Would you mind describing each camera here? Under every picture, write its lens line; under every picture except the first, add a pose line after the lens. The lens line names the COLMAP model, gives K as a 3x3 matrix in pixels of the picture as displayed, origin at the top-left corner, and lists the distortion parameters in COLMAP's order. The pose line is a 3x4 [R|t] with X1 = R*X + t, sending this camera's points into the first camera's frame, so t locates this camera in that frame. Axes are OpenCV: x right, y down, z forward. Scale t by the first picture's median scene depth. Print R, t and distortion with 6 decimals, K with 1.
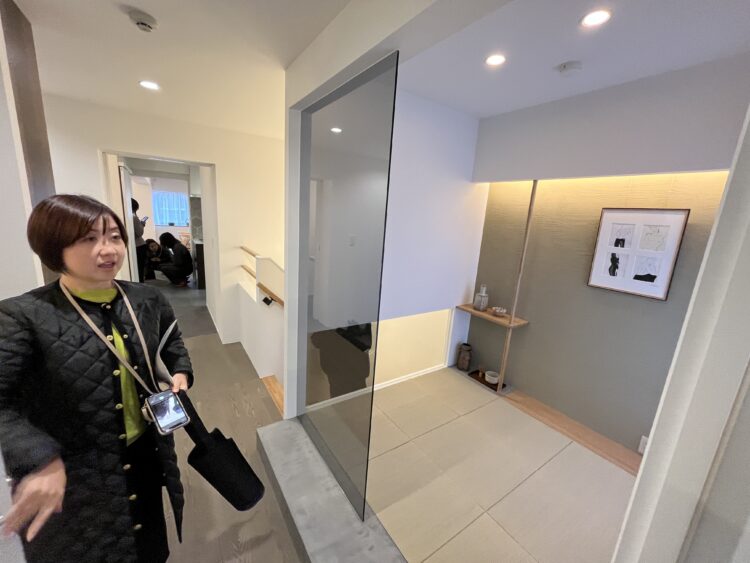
lens RADIAL K [[301.9, 0, 374.9], [0, 301.9, 281.7], [0, 0, 1]] dist [0.003454, 0.000954]
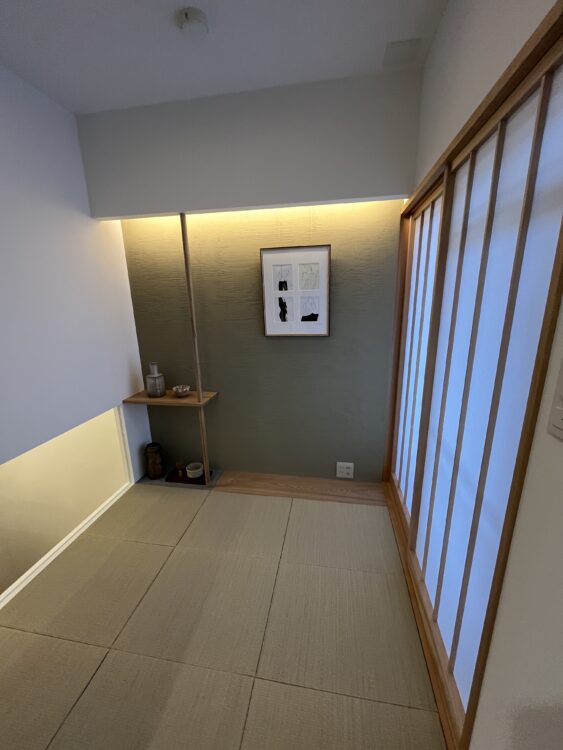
lens RADIAL K [[301.9, 0, 282.5], [0, 301.9, 379.7], [0, 0, 1]] dist [0.003454, 0.000954]
pose [[0.689673, -0.258139, 0.676546, 0.067259], [0.220785, 0.964776, 0.143045, 0.016222], [-0.689641, 0.050717, 0.722373, 0.253034]]
